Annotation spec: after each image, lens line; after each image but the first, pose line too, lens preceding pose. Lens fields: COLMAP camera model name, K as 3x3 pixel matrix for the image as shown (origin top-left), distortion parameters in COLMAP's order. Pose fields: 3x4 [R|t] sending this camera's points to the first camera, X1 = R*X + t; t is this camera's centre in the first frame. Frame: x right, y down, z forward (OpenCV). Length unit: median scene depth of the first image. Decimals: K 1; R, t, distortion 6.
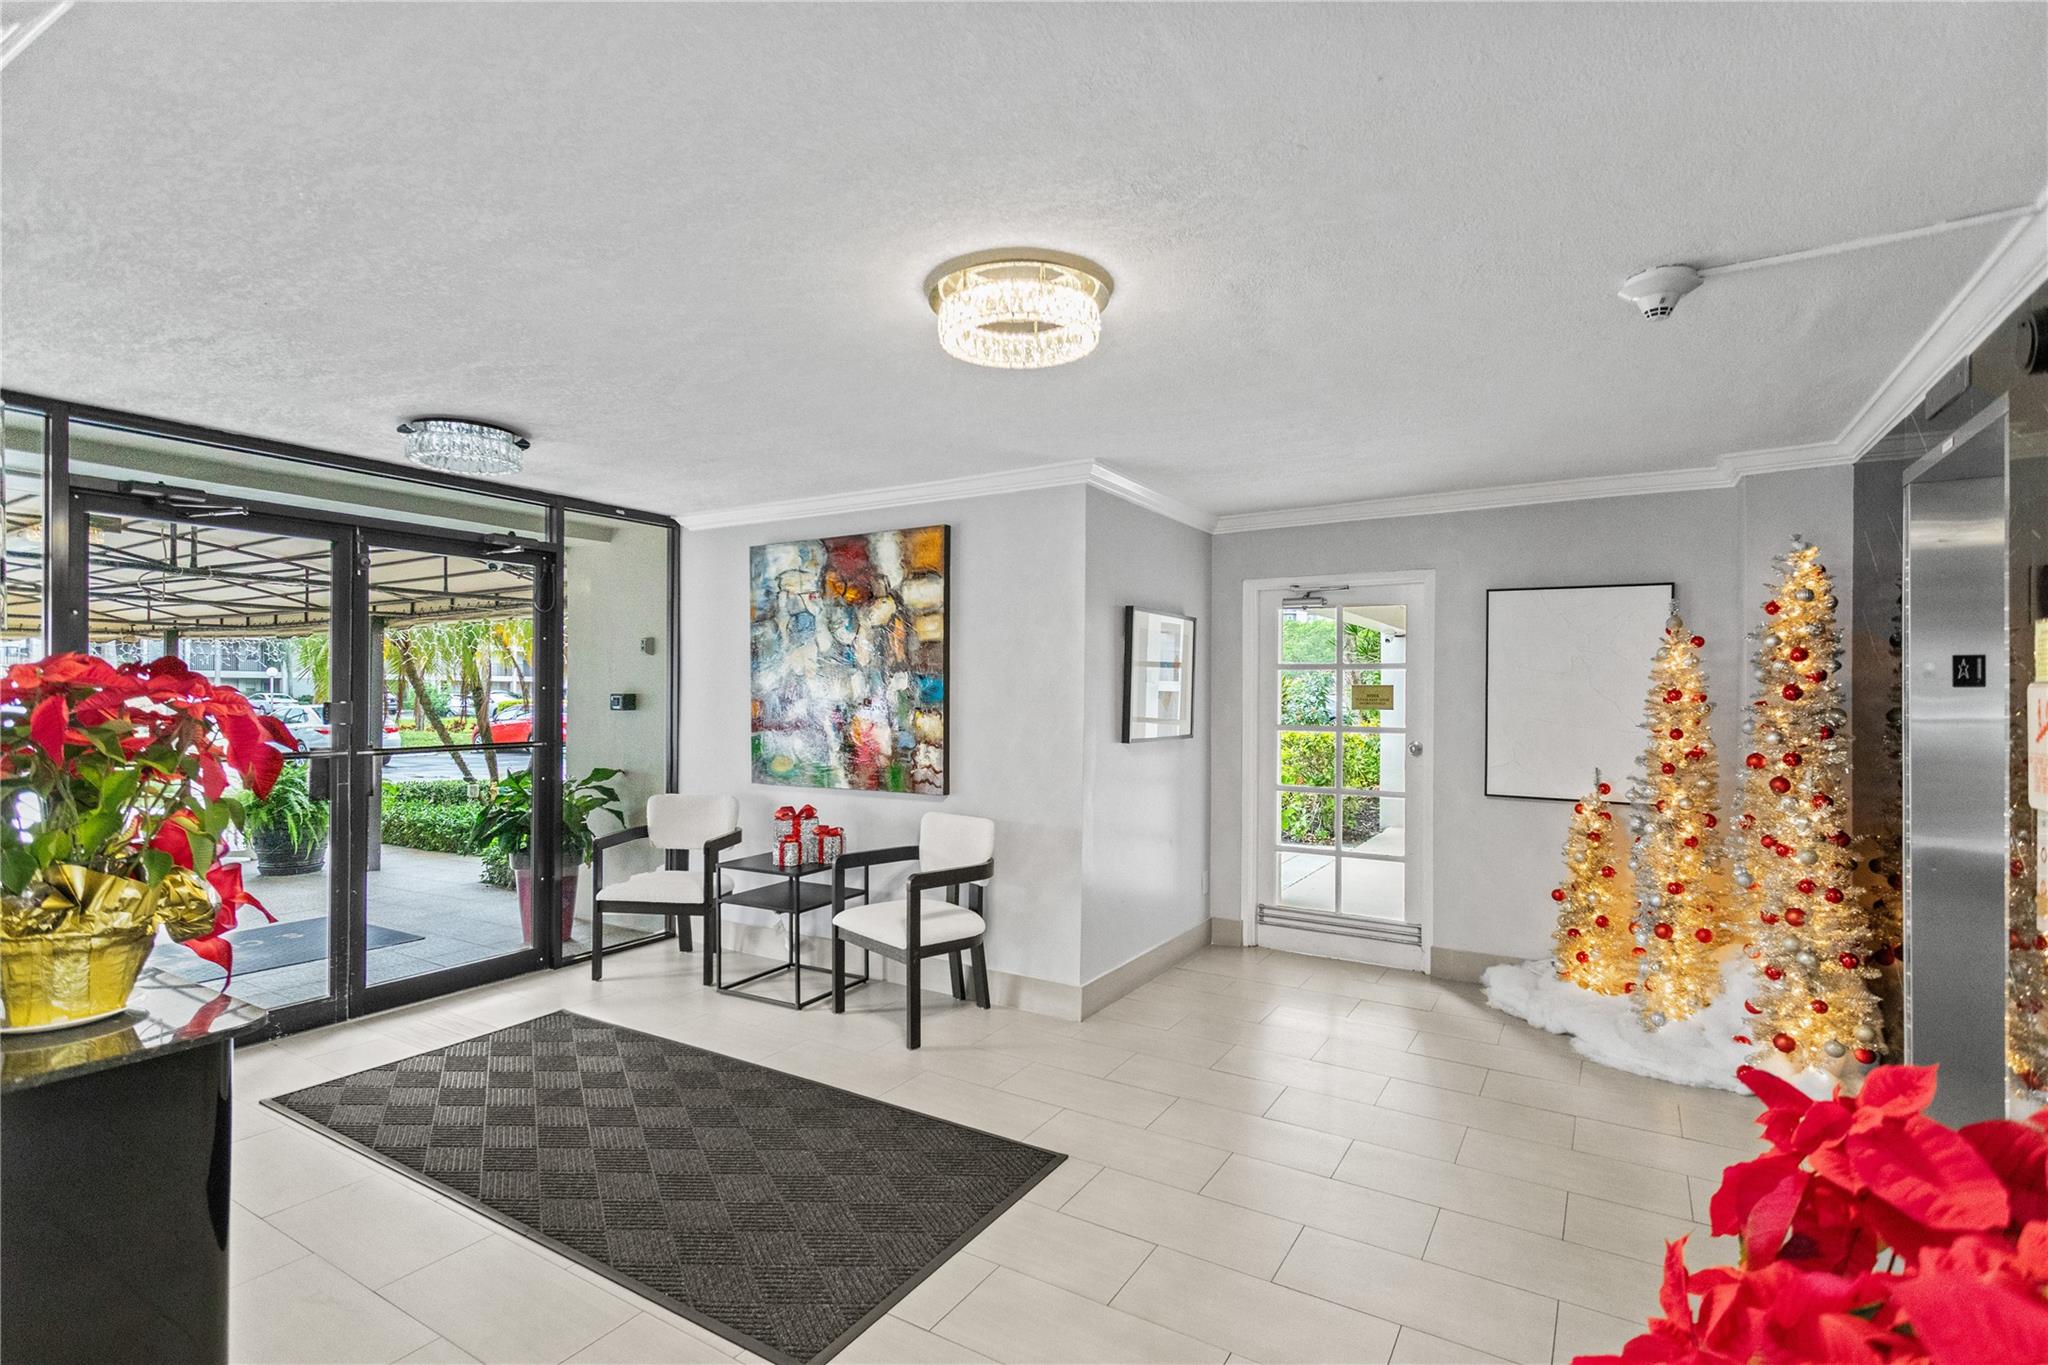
lens RADIAL K [[993.3, 0, 1018.4], [0, 993.3, 684.8], [0, 0, 1]] dist [0.001953, 0.000691]
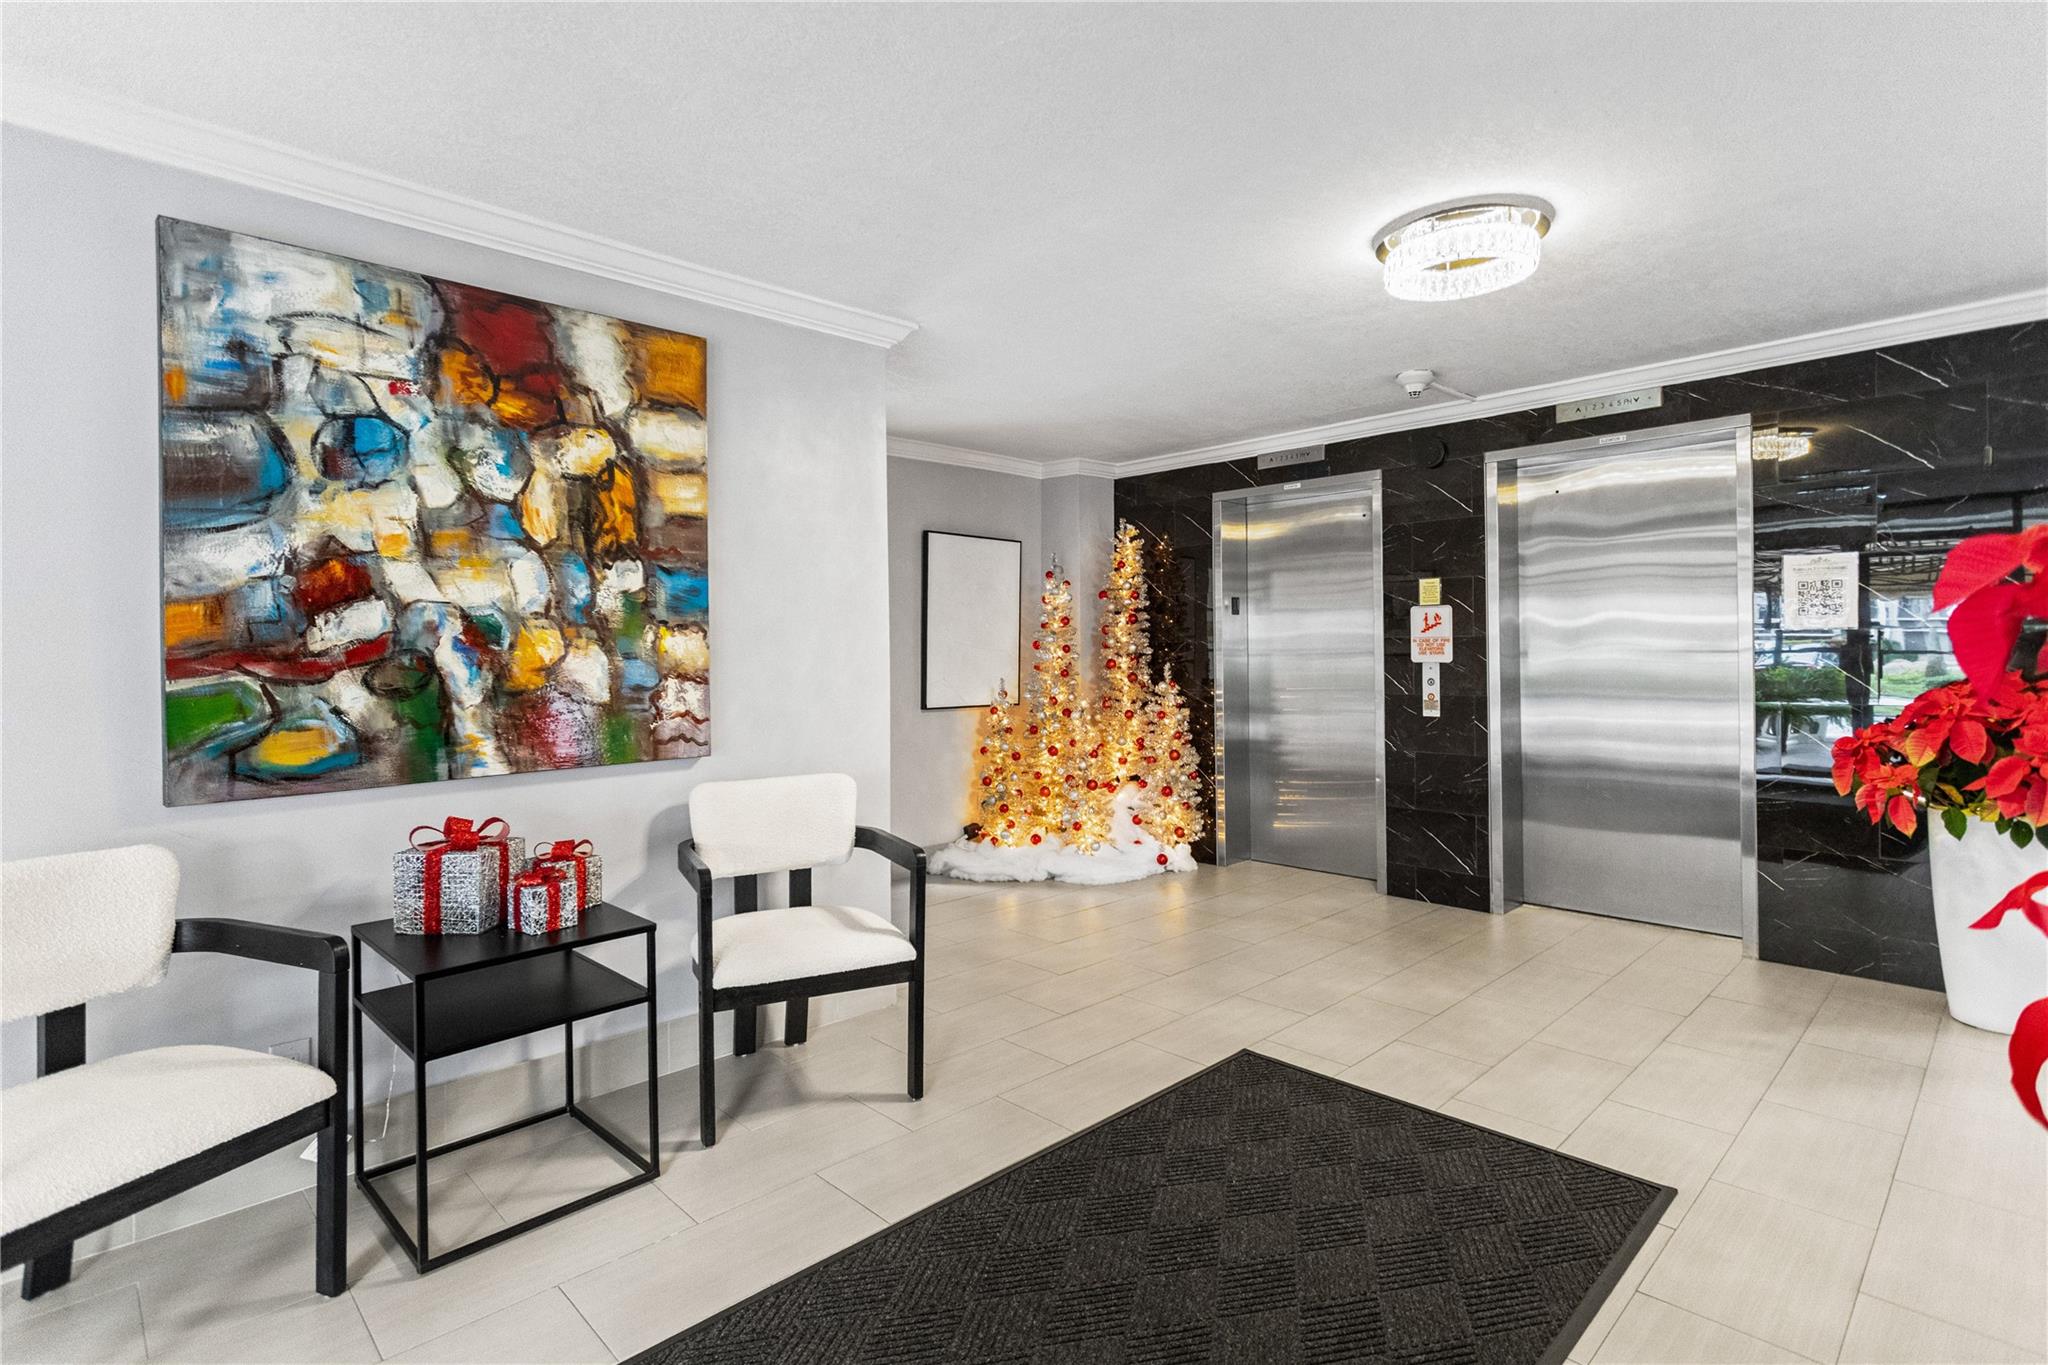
lens RADIAL K [[993.3, 0, 1020.1], [0, 993.3, 663.6], [0, 0, 1]] dist [0.001953, 0.000691]
pose [[0.247688, -0.011604, 0.968770, -0.627639], [0.013831, 0.999869, 0.008440, 0.046344], [-0.968741, 0.011309, 0.247816, 0.617900]]
